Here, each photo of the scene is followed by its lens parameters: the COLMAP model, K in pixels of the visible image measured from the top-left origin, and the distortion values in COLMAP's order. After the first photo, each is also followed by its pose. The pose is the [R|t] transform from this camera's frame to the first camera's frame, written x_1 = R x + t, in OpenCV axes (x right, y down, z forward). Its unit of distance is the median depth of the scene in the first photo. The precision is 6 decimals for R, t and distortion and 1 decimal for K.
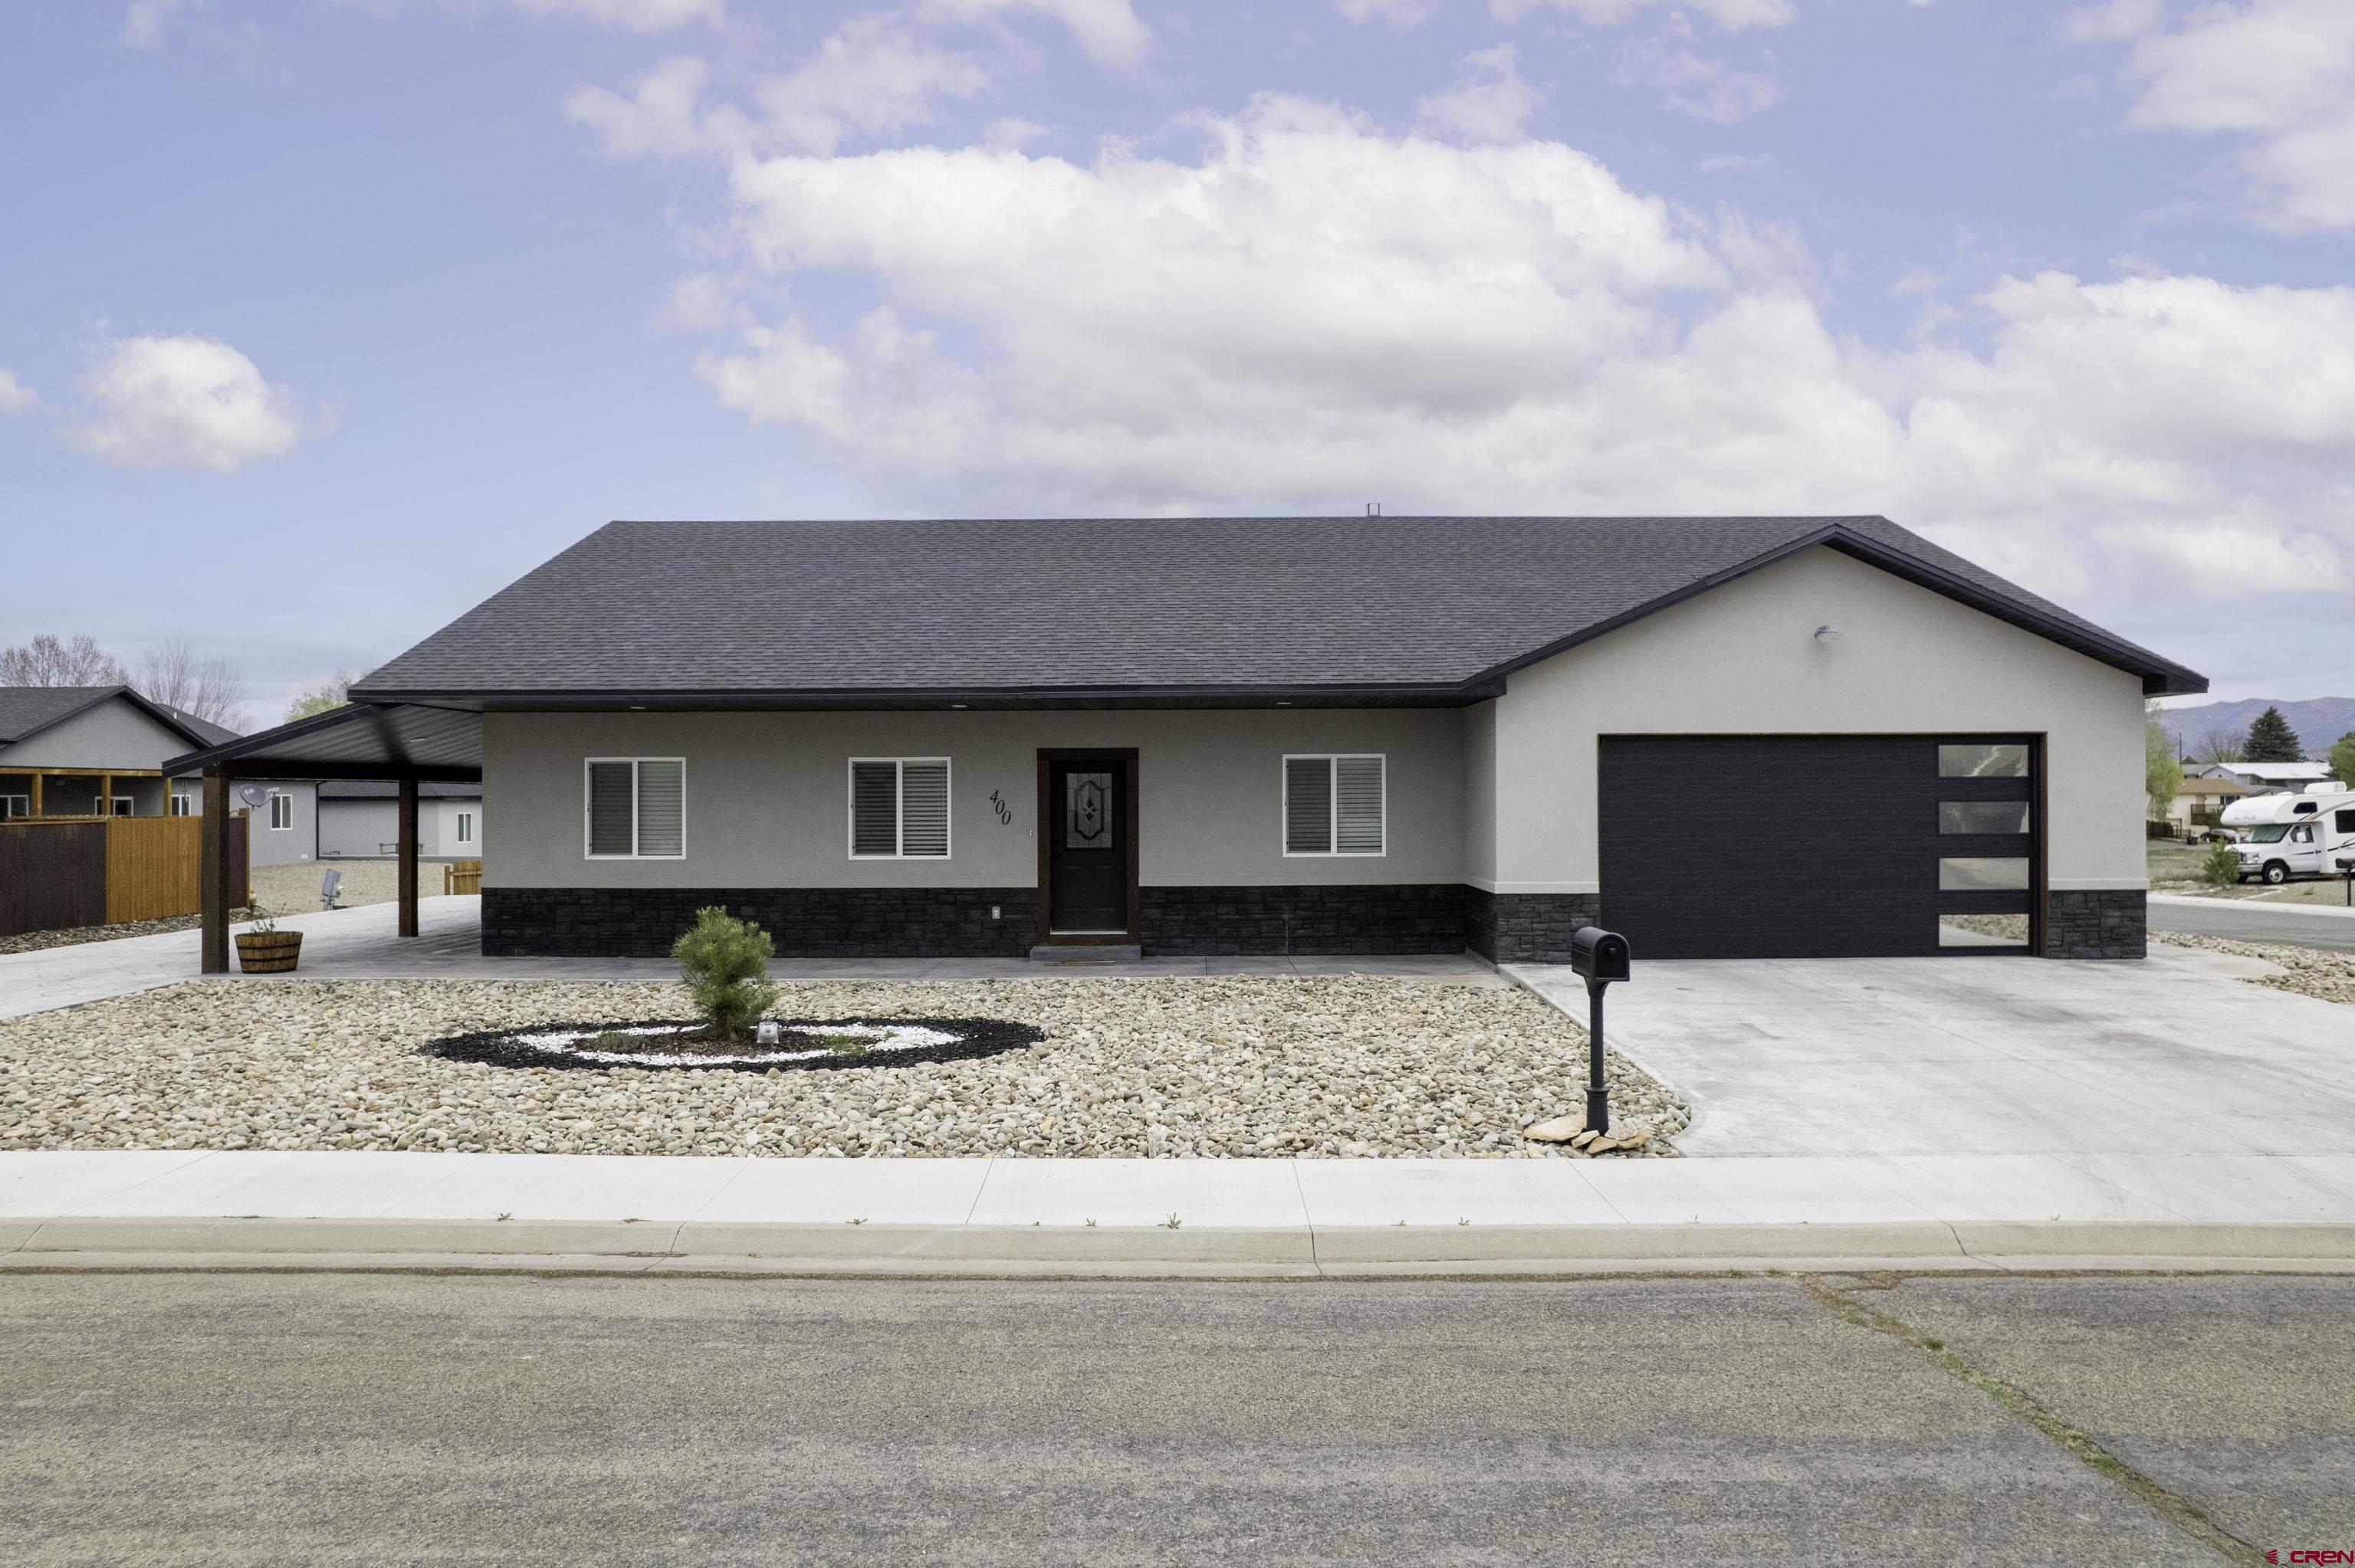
lens RADIAL K [[1496.6, 0, 1177.5], [0, 1496.6, 784.0], [0, 0, 1]] dist [-0.028746, 0.000589]
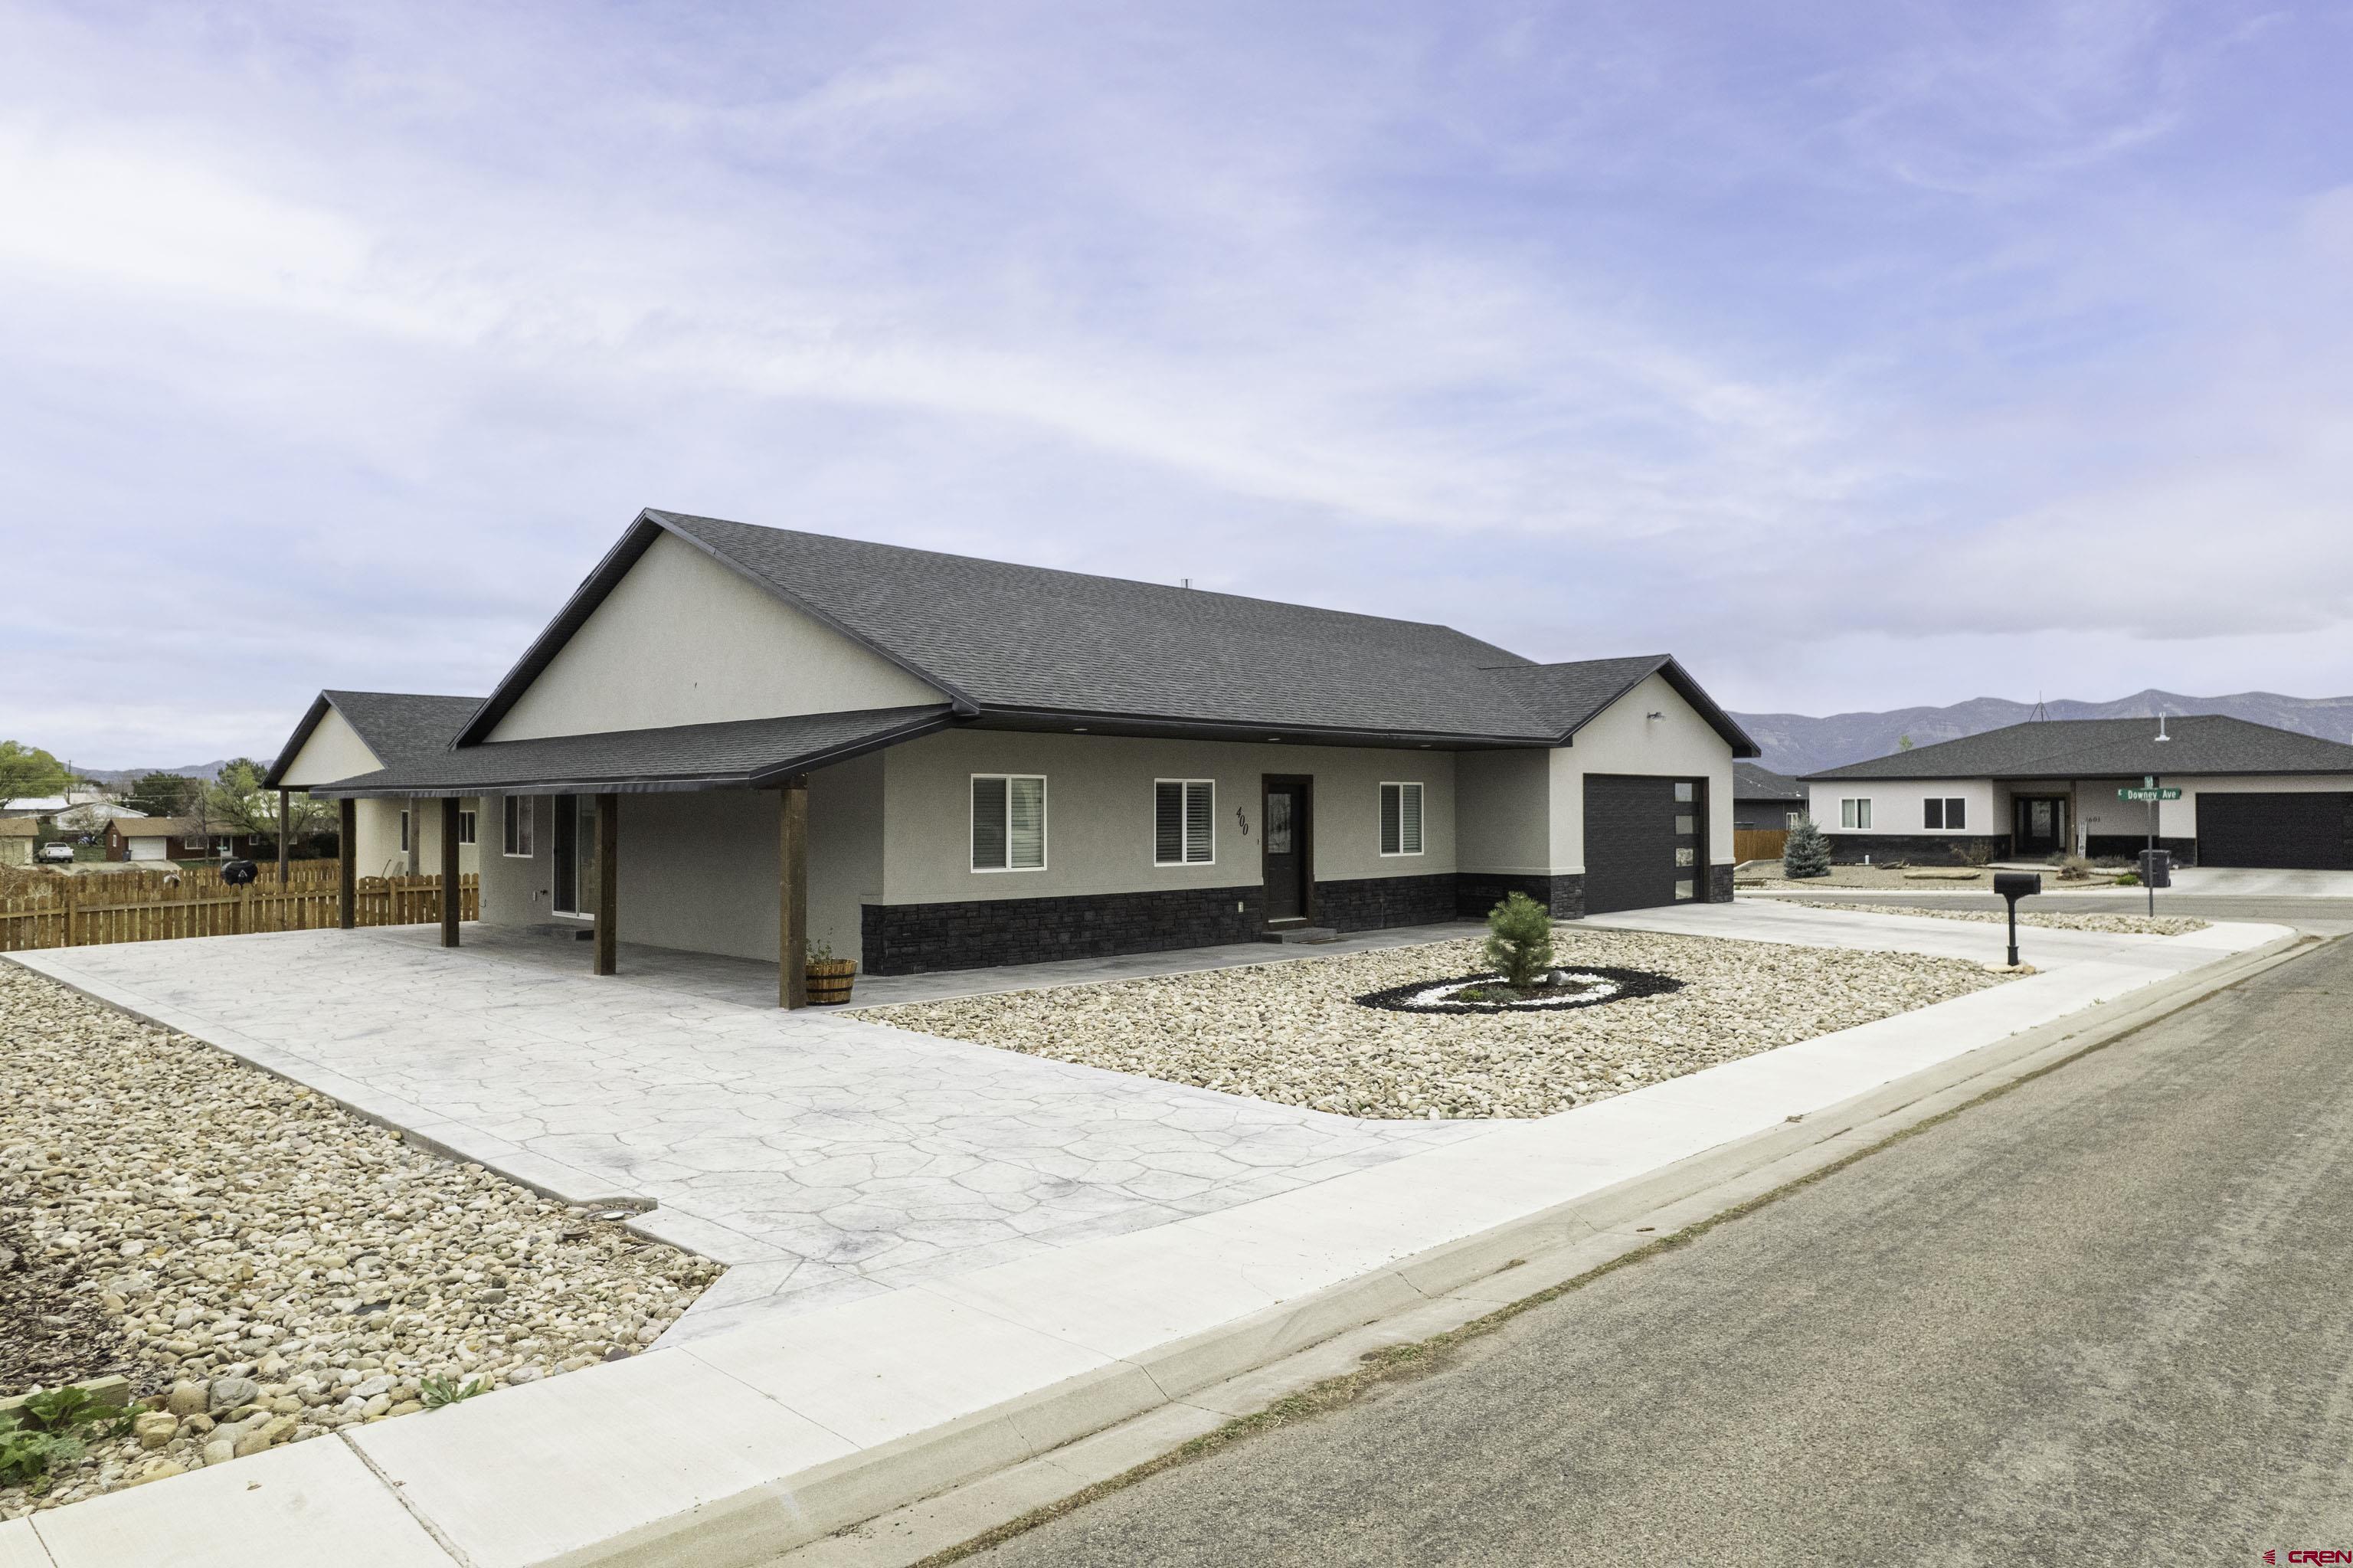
lens RADIAL K [[1508.1, 0, 1165.4], [0, 1508.1, 787.7], [0, 0, 1]] dist [-0.024540, 0.000426]
pose [[0.693985, 0.013825, 0.719857, -1.062713], [-0.004892, 0.999883, -0.014486, 0.006639], [-0.719973, 0.006532, 0.693972, 0.189883]]
